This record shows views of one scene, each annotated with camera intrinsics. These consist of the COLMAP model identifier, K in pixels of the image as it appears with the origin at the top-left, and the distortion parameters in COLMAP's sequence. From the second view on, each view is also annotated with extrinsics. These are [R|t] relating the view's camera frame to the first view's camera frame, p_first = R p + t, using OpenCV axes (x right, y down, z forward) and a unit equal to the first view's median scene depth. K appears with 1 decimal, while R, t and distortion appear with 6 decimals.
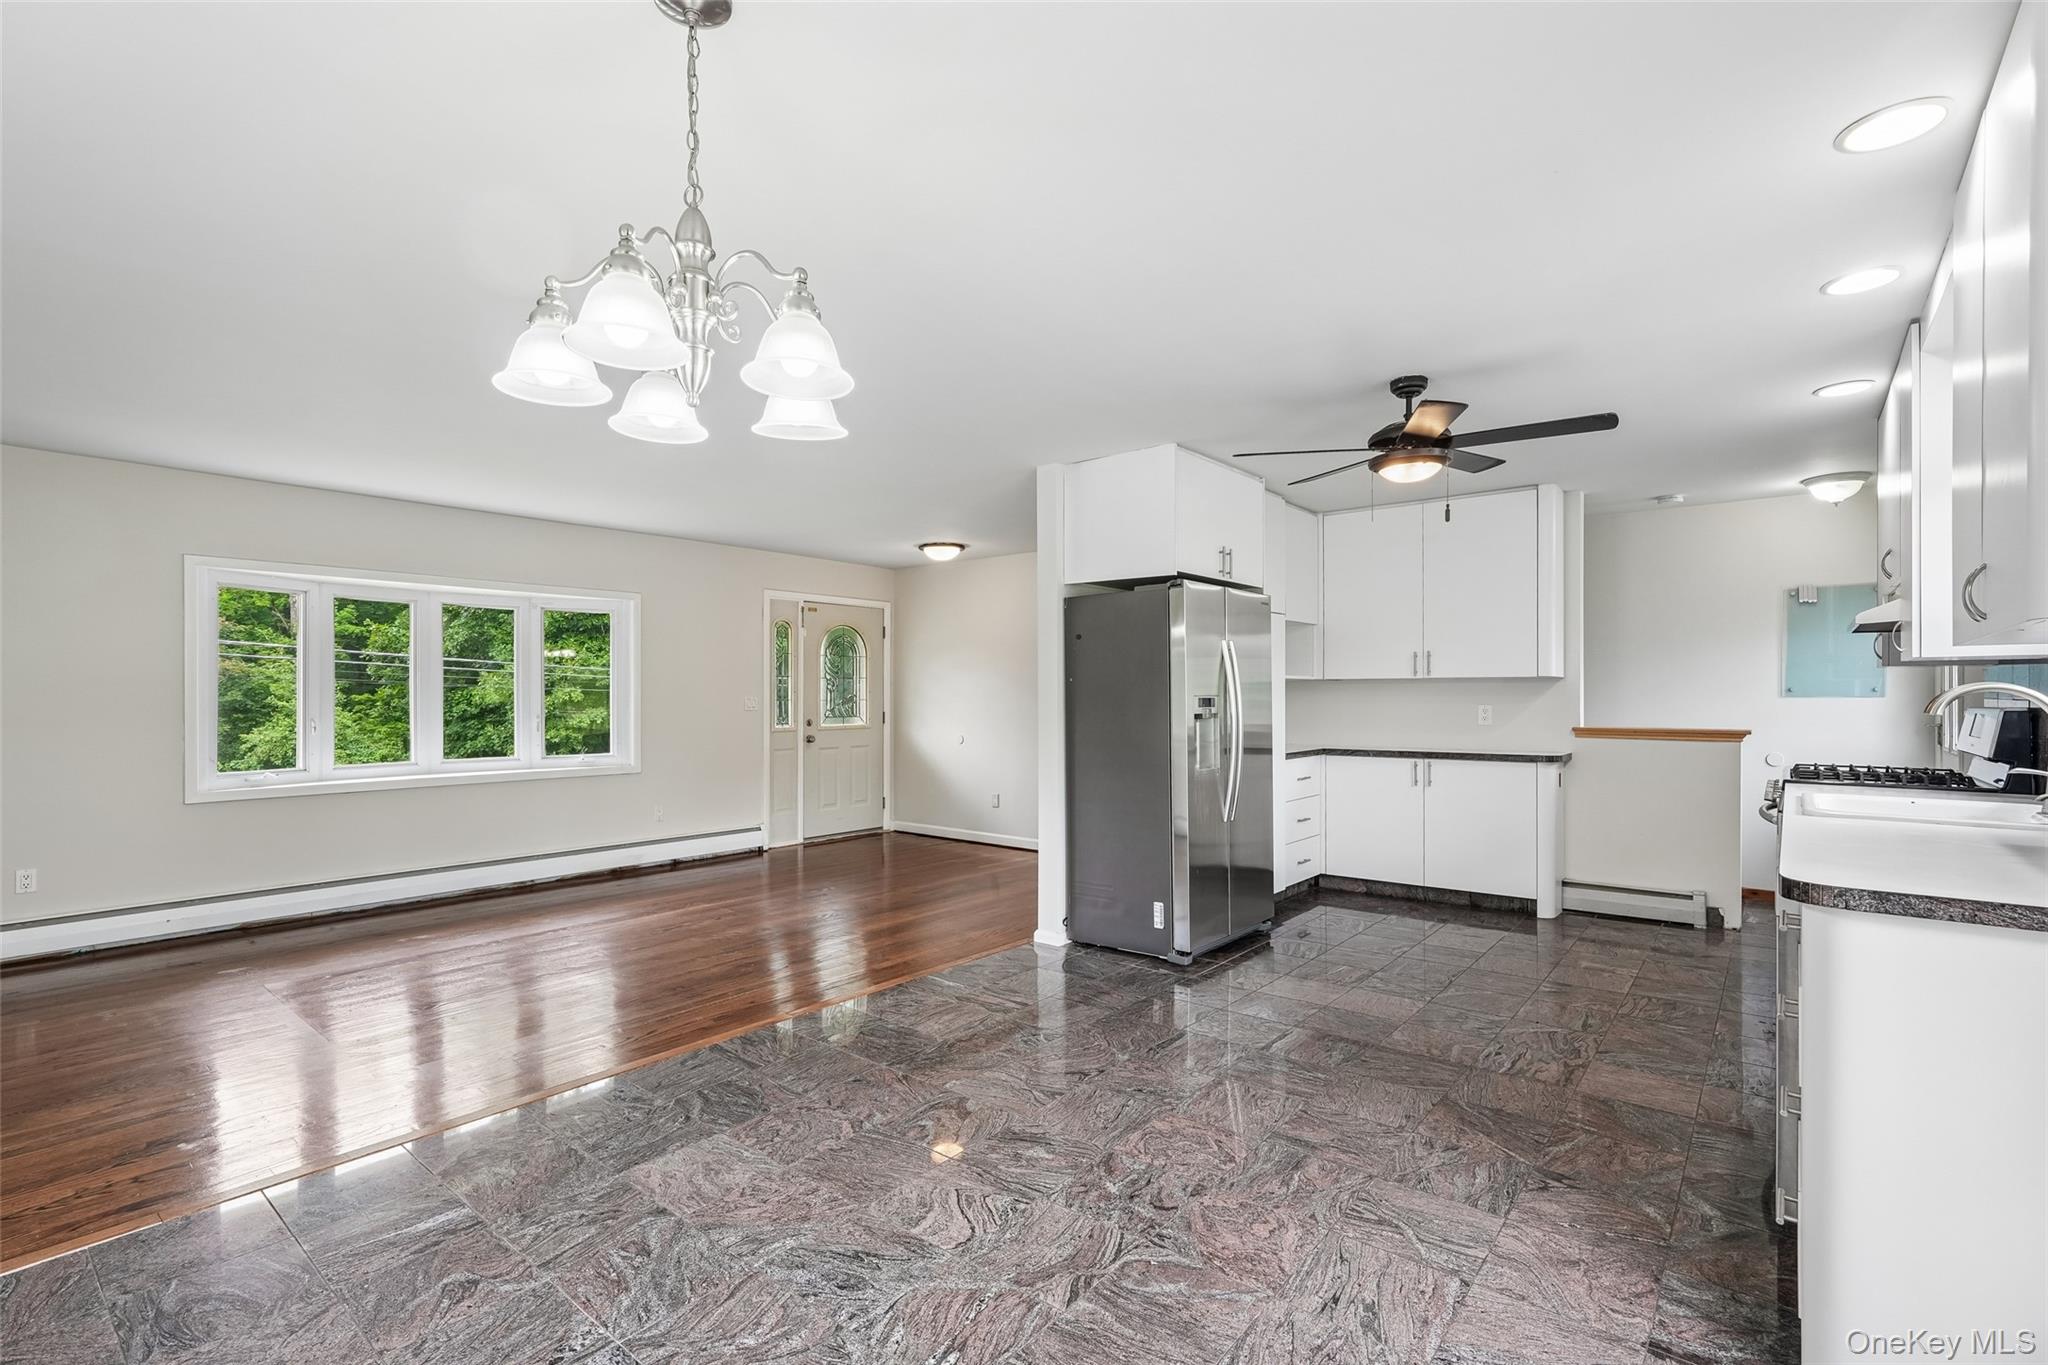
lens RADIAL K [[929.5, 0, 1019.0], [0, 929.5, 699.3], [0, 0, 1]] dist [-0.016394, 0.008996]
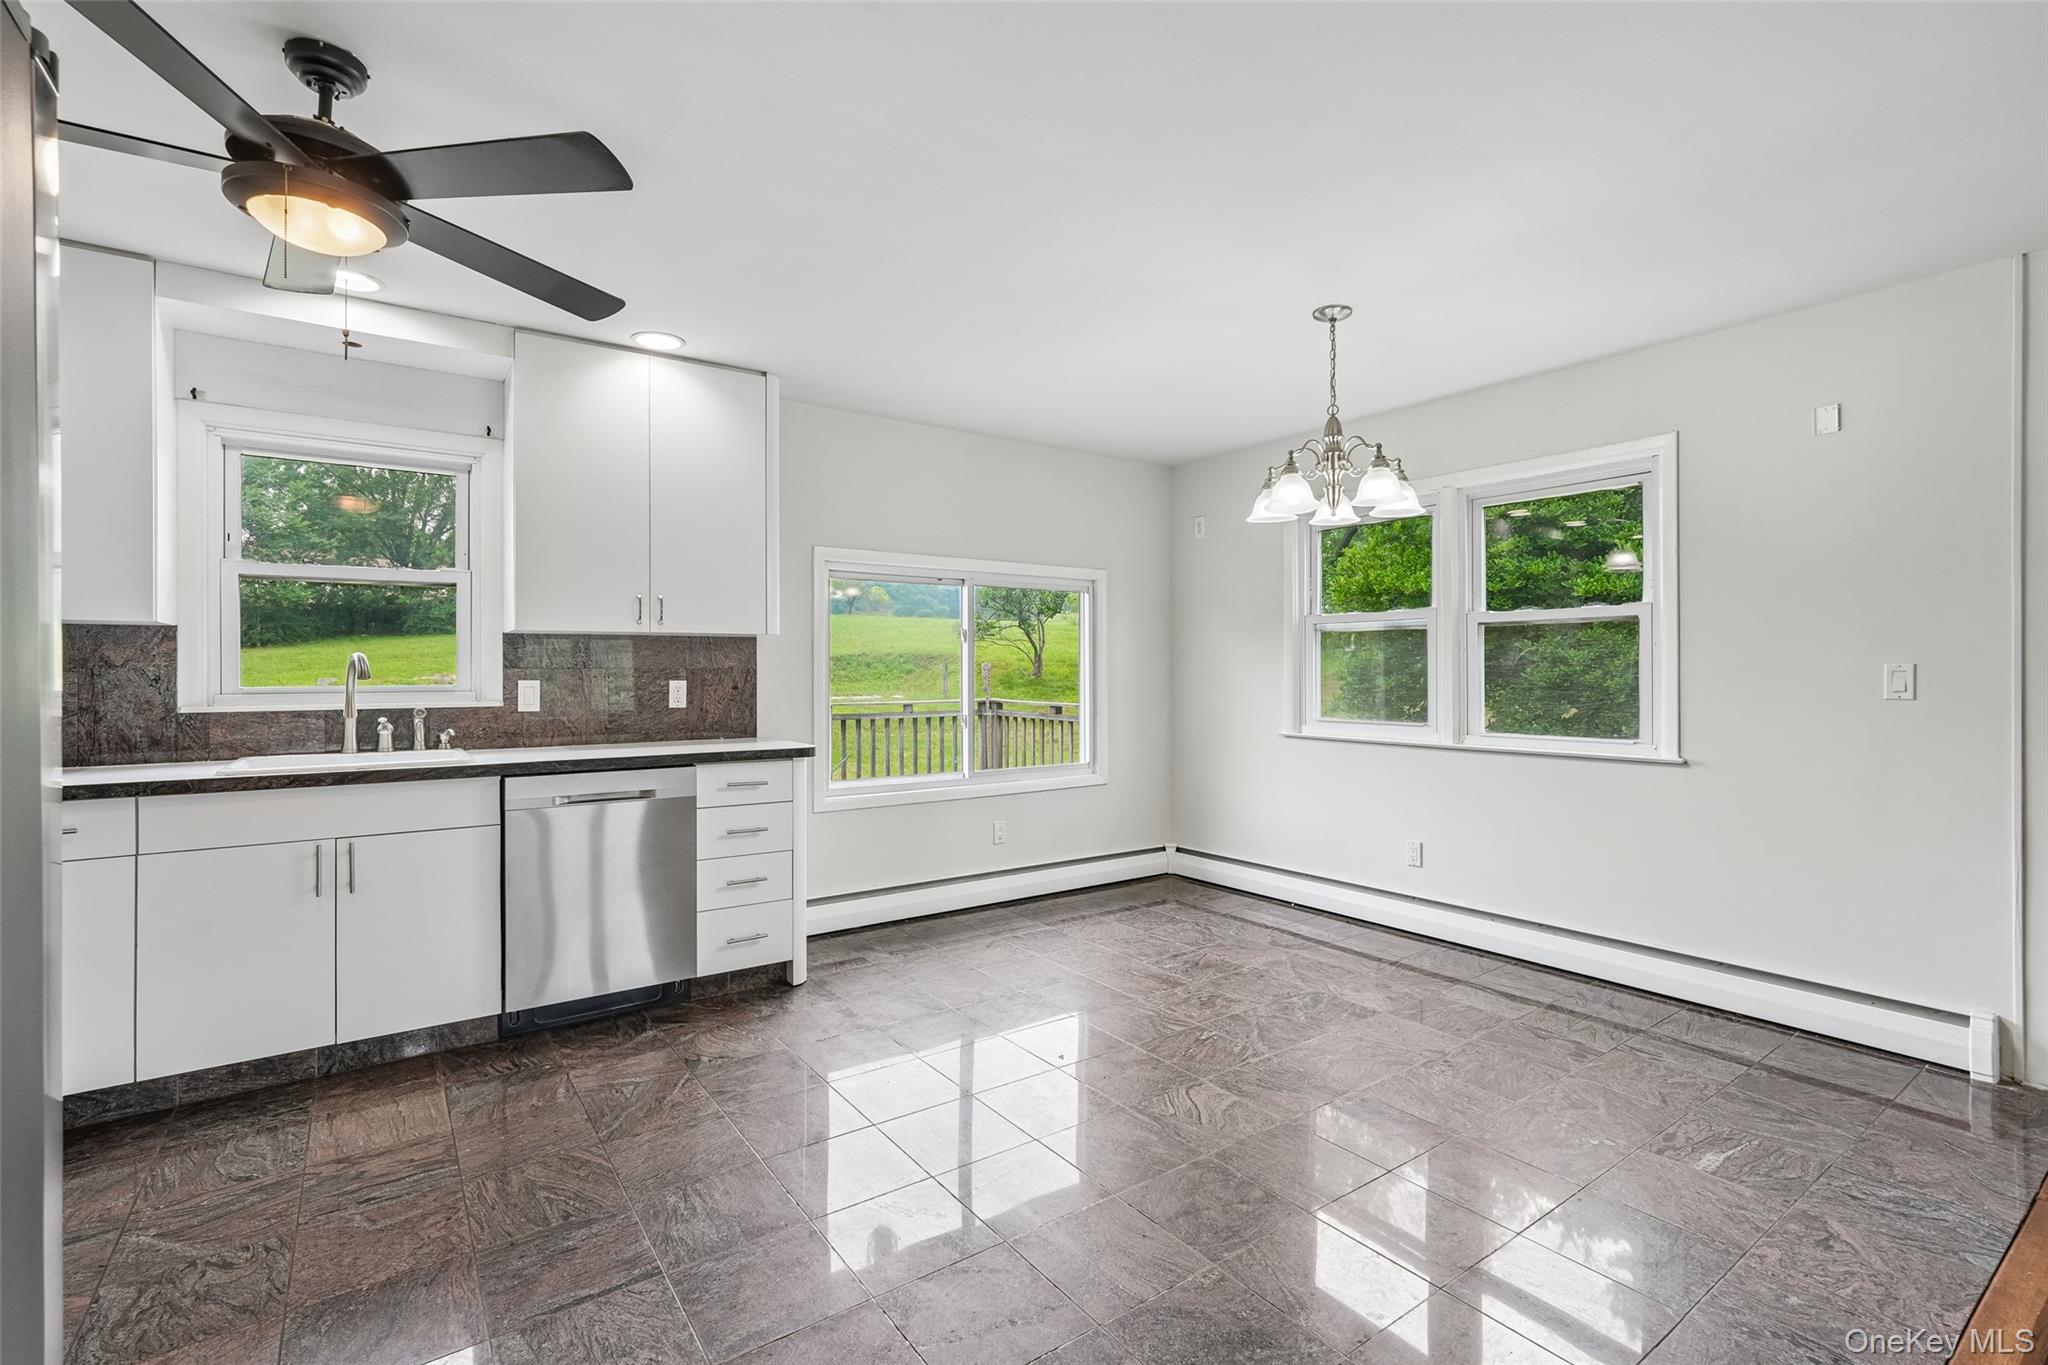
lens RADIAL K [[919.6, 0, 1015.8], [0, 919.6, 673.2], [0, 0, 1]] dist [-0.016125, 0.008565]
pose [[-0.965496, 0.001660, 0.260414, -0.058275], [0.003278, 0.999978, 0.005777, 0.002234], [-0.260398, 0.006431, -0.965480, 0.878221]]
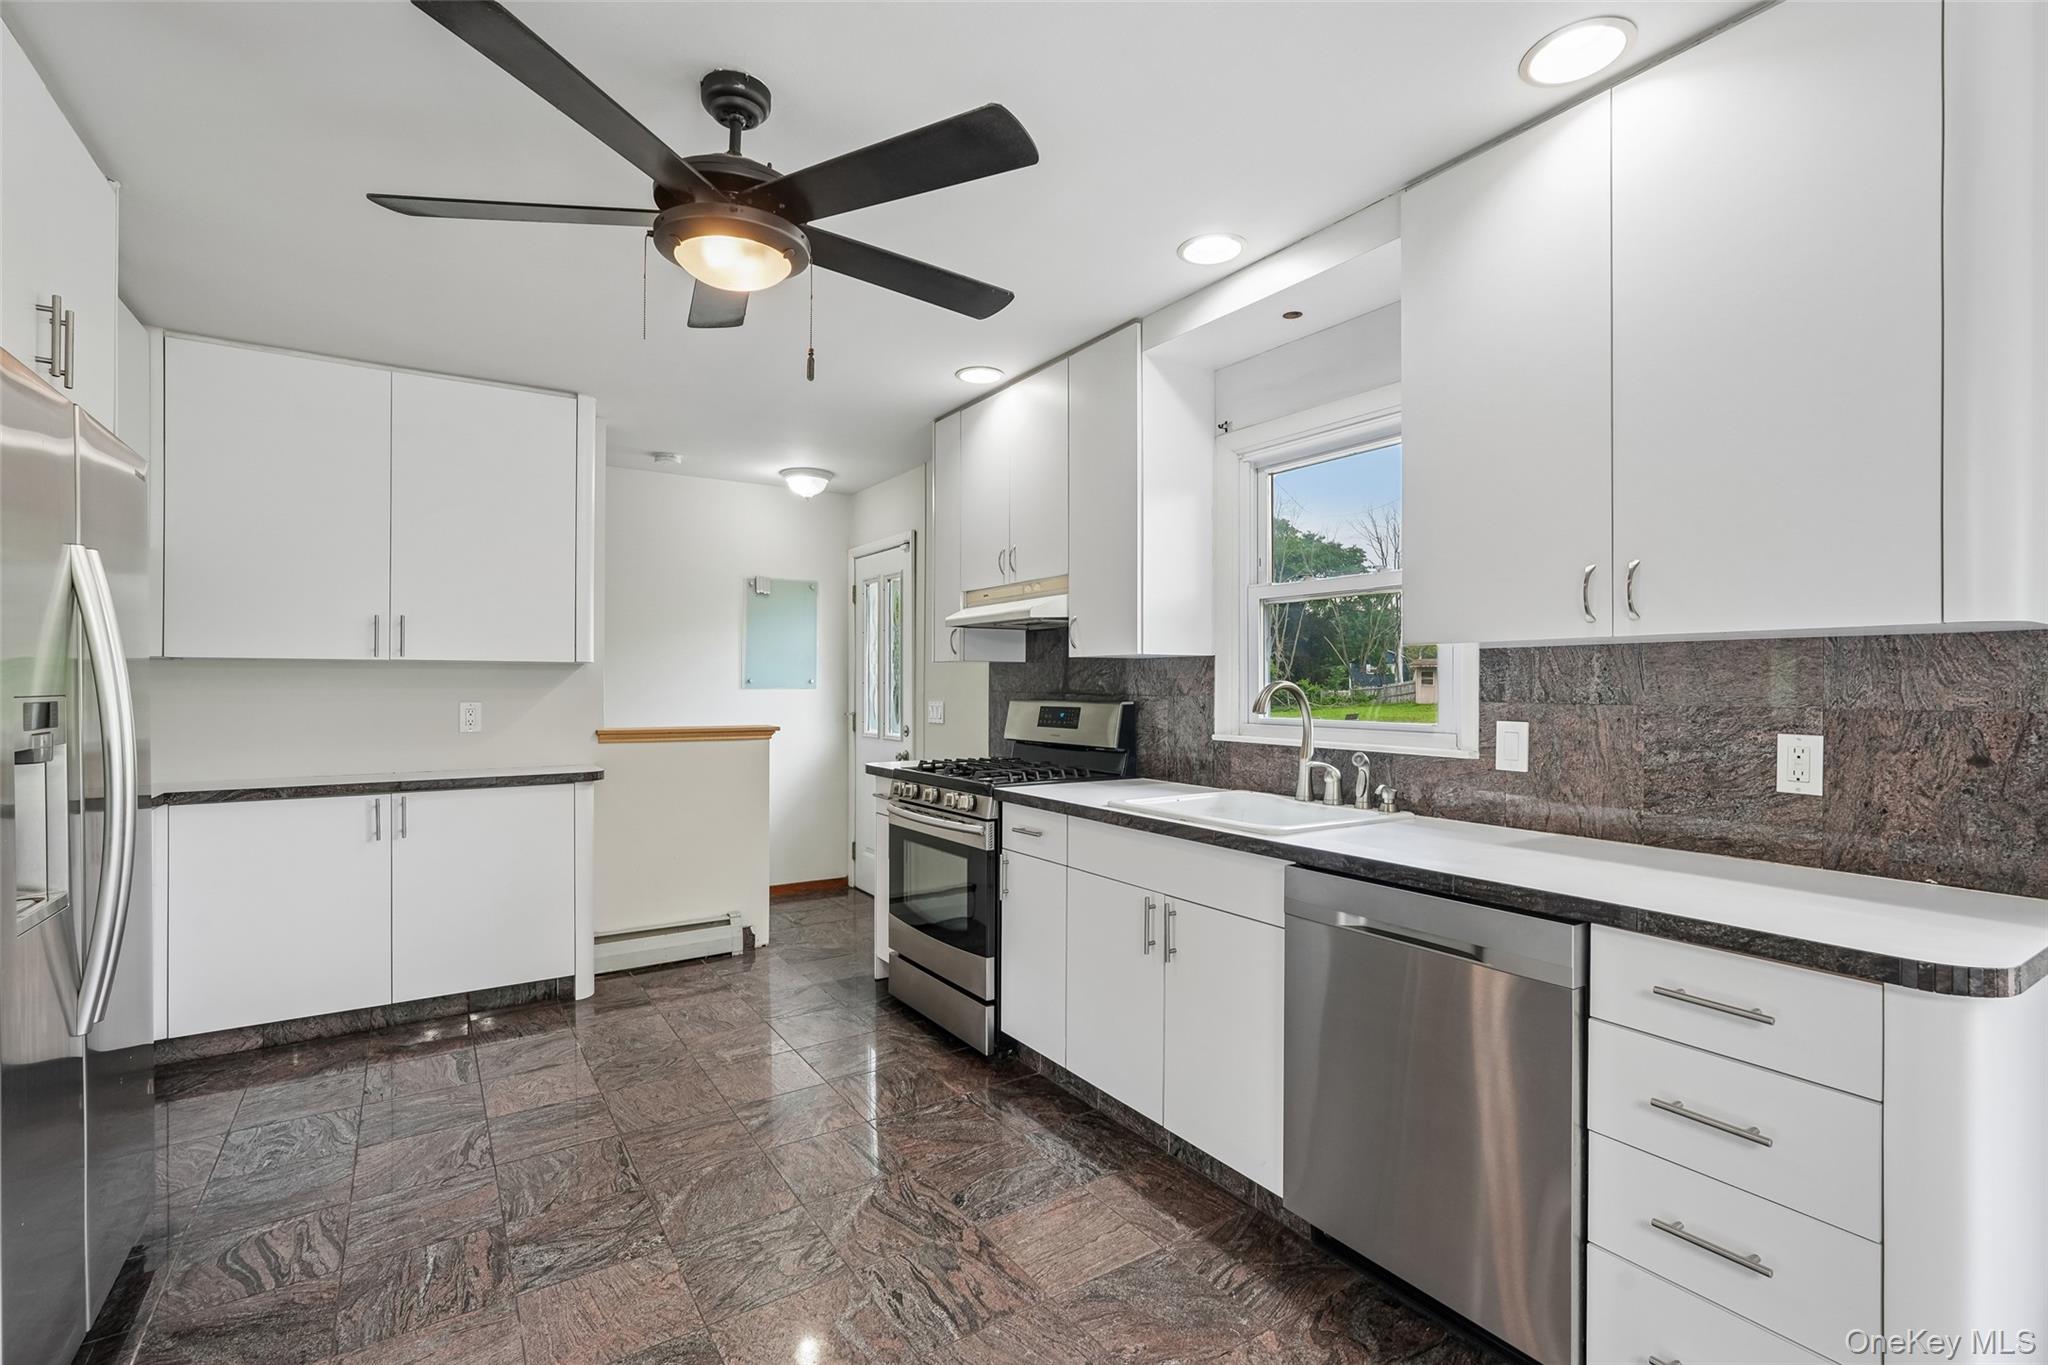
lens RADIAL K [[923.4, 0, 1021.0], [0, 923.4, 681.6], [0, 0, 1]] dist [-0.002986, -0.000107]
pose [[0.295324, 0.002663, 0.955393, -0.016166], [0.000696, 0.999995, -0.003002, -0.006755], [-0.955397, 0.001552, 0.295321, 0.435239]]
